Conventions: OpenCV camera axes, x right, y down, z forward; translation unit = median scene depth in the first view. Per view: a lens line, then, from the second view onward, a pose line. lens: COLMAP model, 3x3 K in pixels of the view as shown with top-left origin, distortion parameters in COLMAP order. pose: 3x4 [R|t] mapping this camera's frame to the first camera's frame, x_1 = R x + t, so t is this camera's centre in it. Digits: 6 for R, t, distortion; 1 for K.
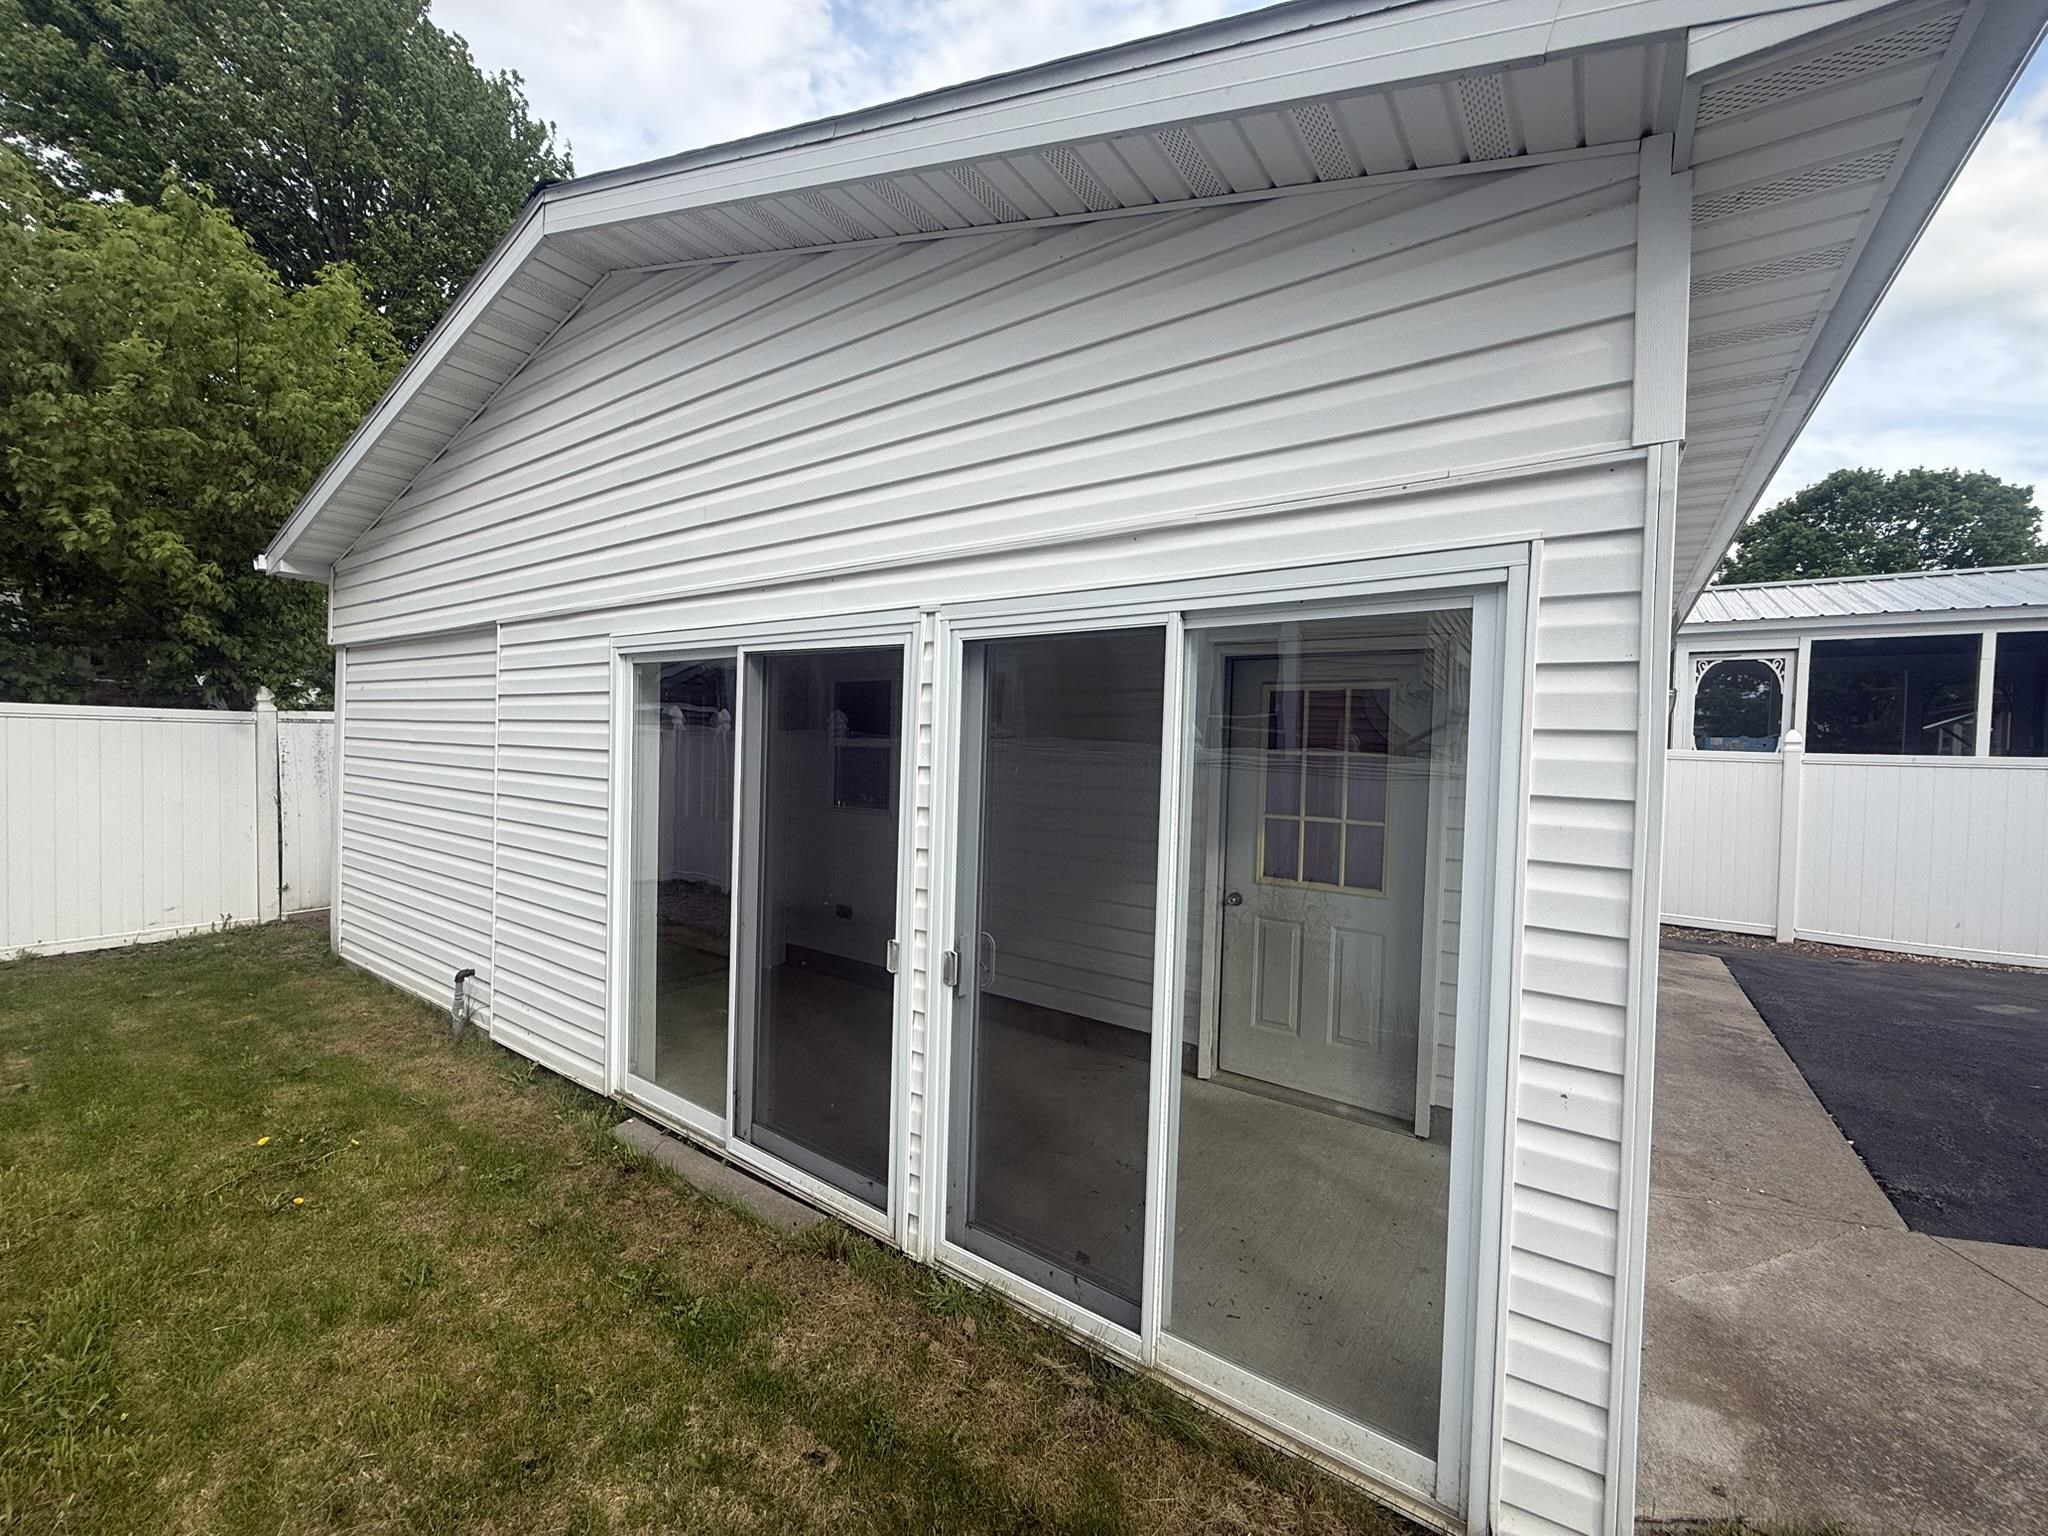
lens RADIAL K [[819.0, 0, 1024.2], [0, 819.0, 776.4], [0, 0, 1]] dist [-0.002152, -0.000108]
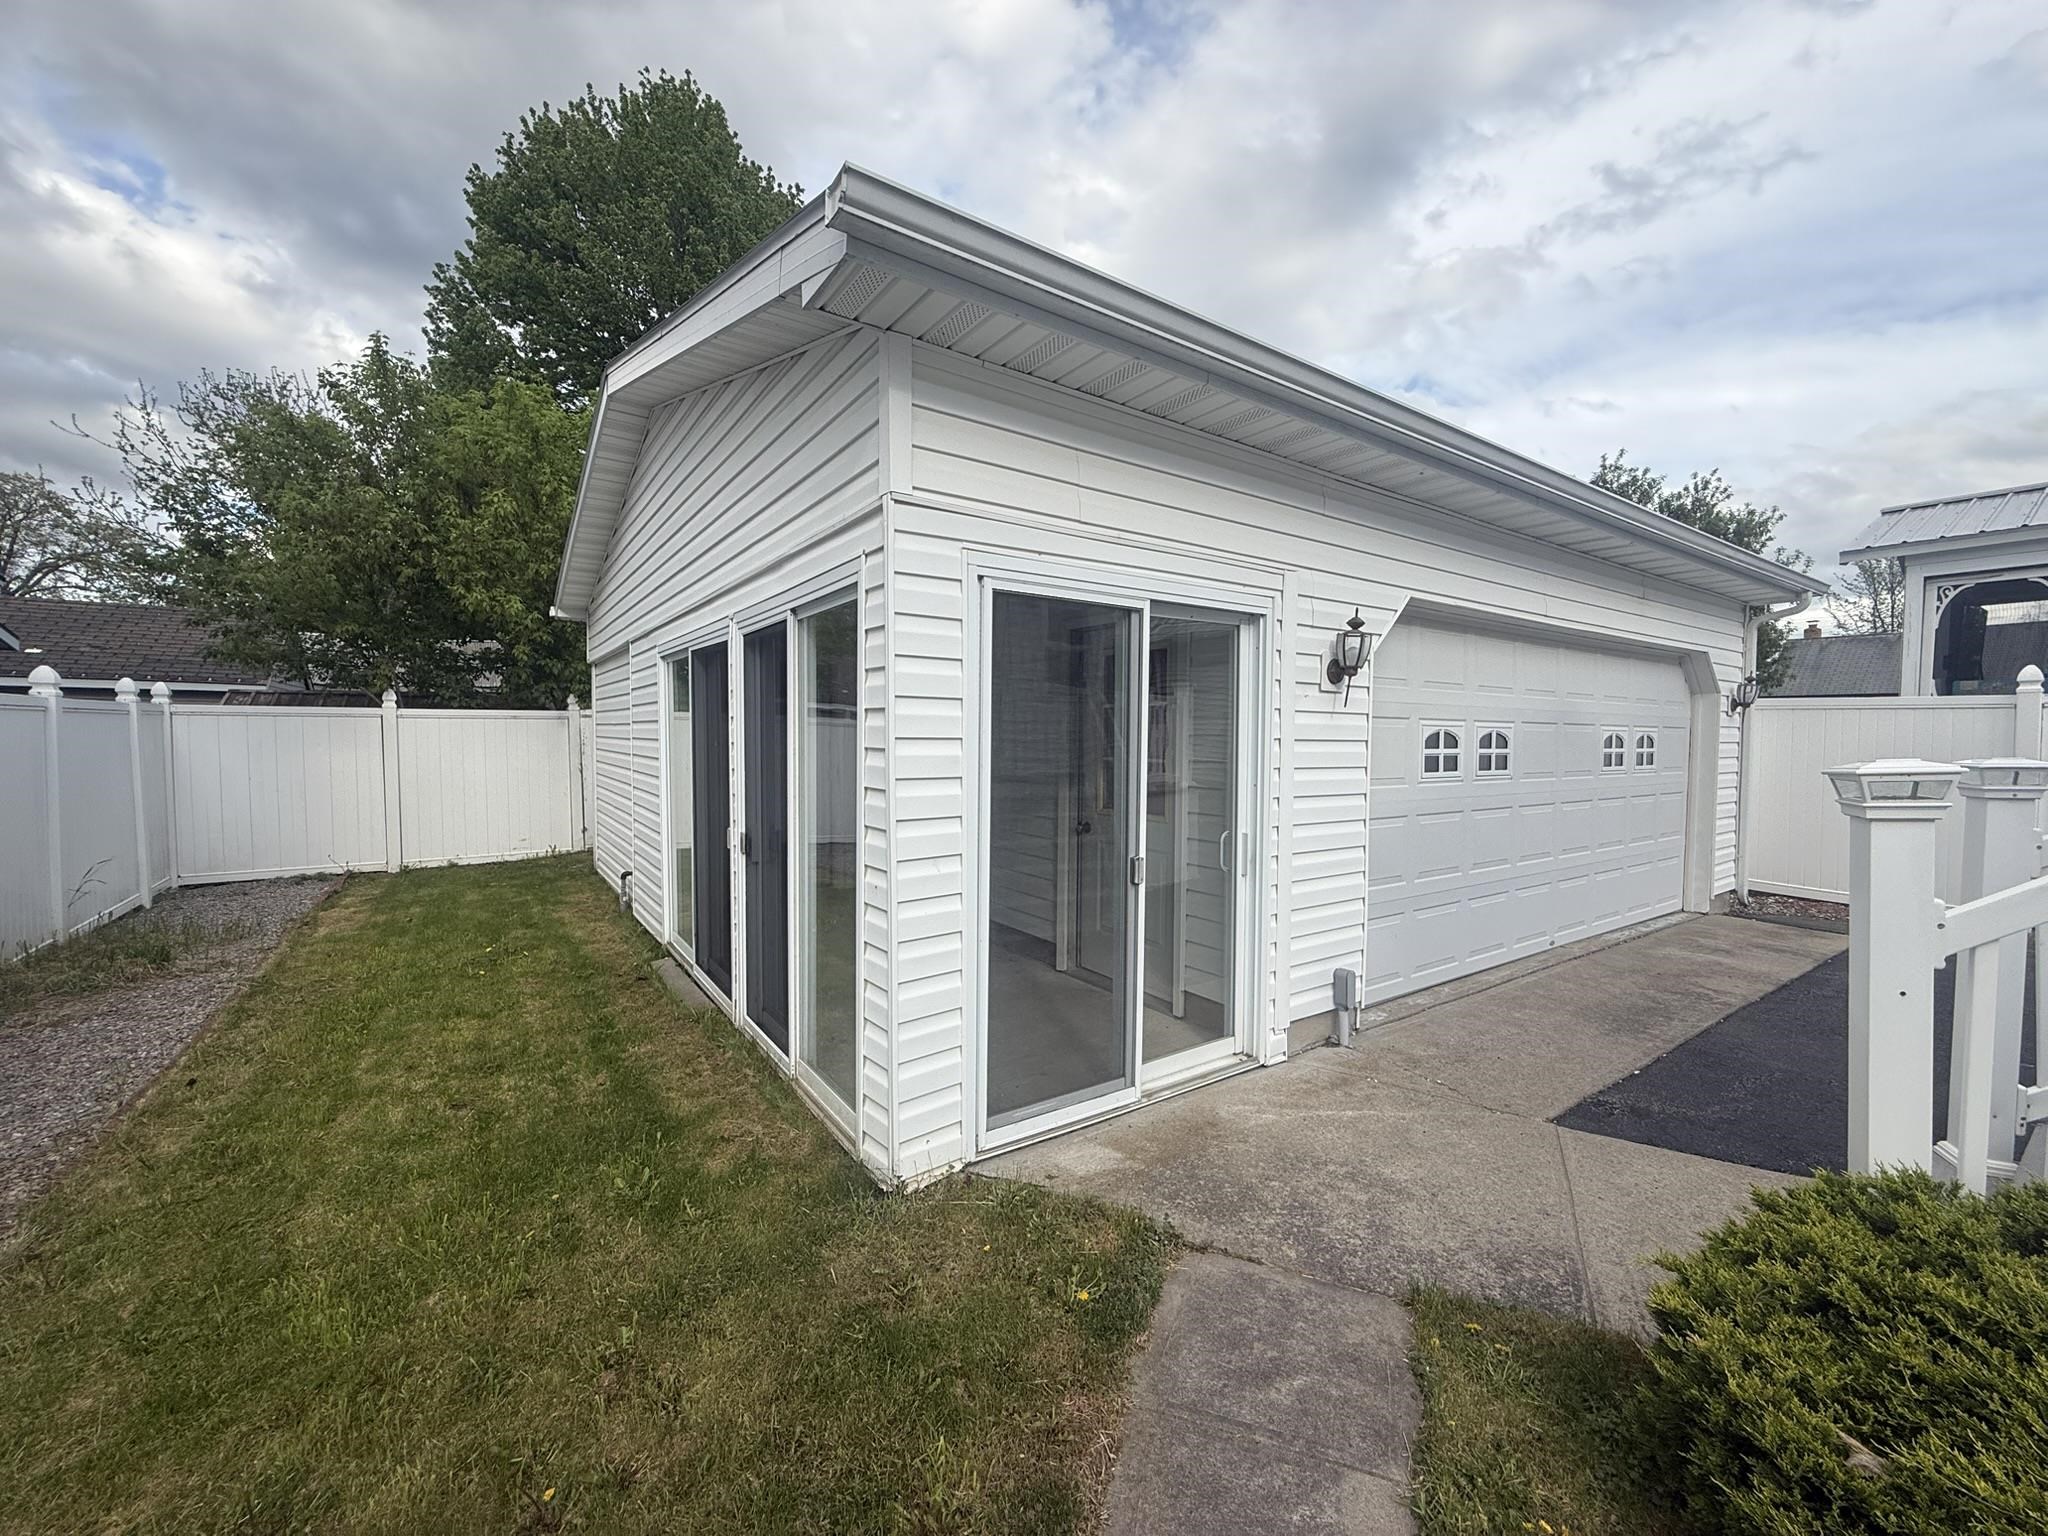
lens RADIAL K [[819.0, 0, 1015.9], [0, 819.0, 770.0], [0, 0, 1]] dist [-0.002152, -0.000108]
pose [[0.934810, -0.010892, -0.354981, 0.564761], [0.013110, 0.999907, 0.003845, 0.055351], [0.354906, -0.008248, 0.934866, -0.172890]]
